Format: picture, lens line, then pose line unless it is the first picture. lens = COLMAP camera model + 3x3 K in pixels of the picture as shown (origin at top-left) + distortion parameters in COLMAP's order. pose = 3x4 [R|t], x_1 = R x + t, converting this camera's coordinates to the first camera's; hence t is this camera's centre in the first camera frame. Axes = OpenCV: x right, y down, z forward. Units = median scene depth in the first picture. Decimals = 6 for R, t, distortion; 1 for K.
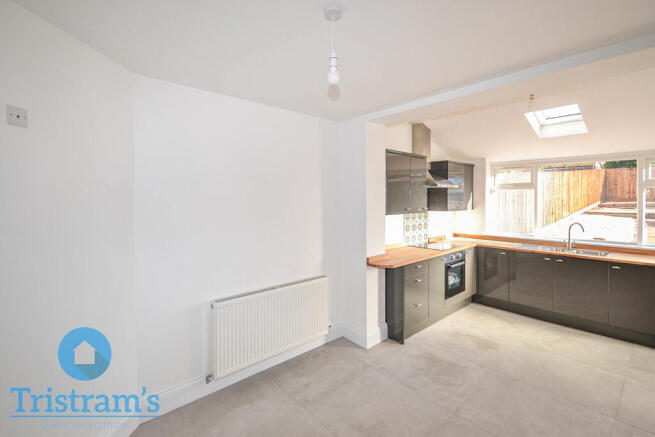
lens RADIAL K [[290.3, 0, 327.4], [0, 290.3, 197.6], [0, 0, 1]] dist [-0.000367, -0.010310]
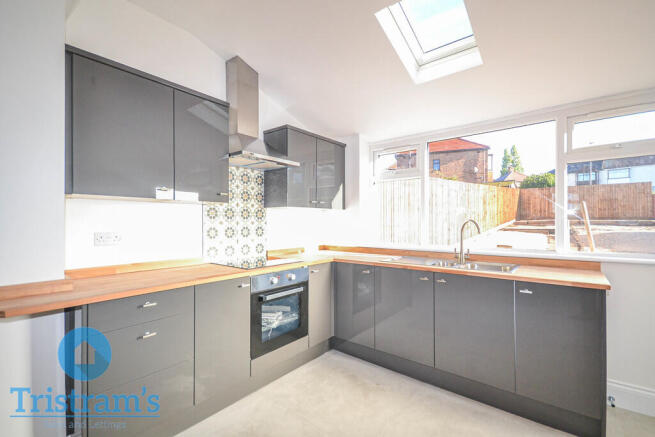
lens RADIAL K [[285.7, 0, 327.5], [0, 285.7, 218.5], [0, 0, 1]] dist [0.000355, 0.000089]
pose [[0.985240, 0.003635, 0.171141, 0.392652], [-0.002072, 0.999954, -0.009314, 0.078660], [-0.171167, 0.008822, 0.985203, 0.382549]]
